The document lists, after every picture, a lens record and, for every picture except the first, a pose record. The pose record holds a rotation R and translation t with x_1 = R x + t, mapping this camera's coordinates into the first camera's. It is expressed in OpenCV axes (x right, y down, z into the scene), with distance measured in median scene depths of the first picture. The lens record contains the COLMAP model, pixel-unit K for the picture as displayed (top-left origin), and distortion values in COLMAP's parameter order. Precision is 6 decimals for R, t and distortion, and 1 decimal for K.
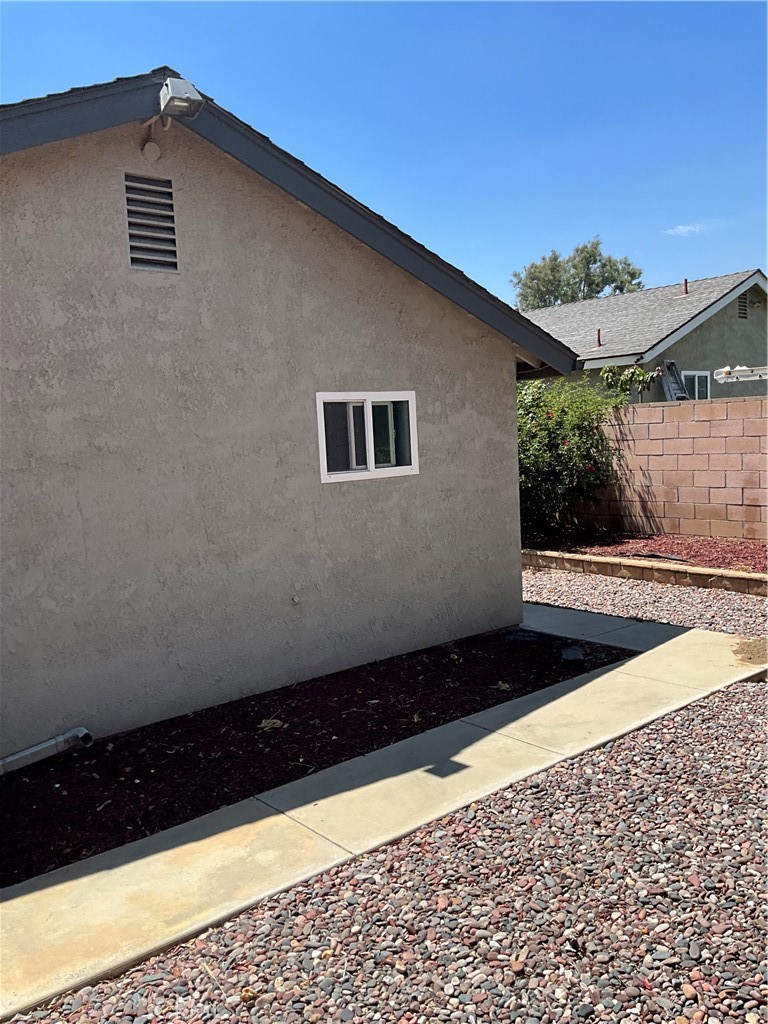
lens RADIAL K [[856.6, 0, 388.2], [0, 856.6, 505.7], [0, 0, 1]] dist [0.081920, -0.101579]
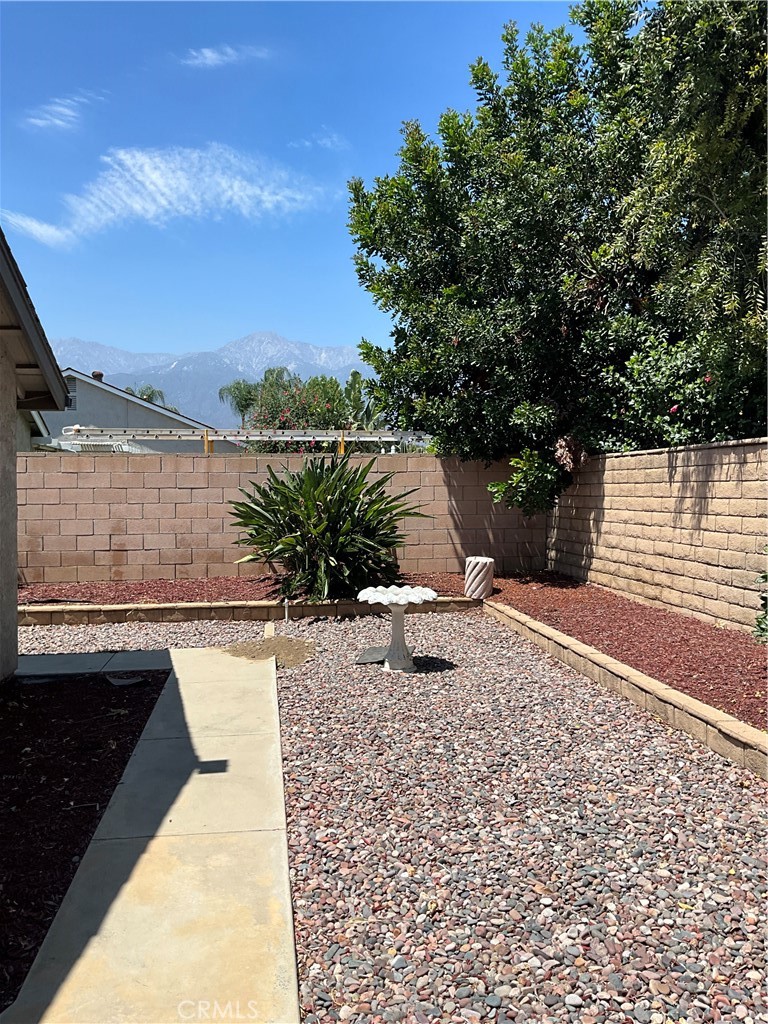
lens RADIAL K [[856.6, 0, 388.2], [0, 856.6, 505.7], [0, 0, 1]] dist [0.081920, -0.101579]
pose [[0.521614, 0.034680, 0.852477, -0.638255], [0.051614, 0.996061, -0.072103, 0.074142], [-0.851619, 0.081610, 0.517769, 0.243792]]
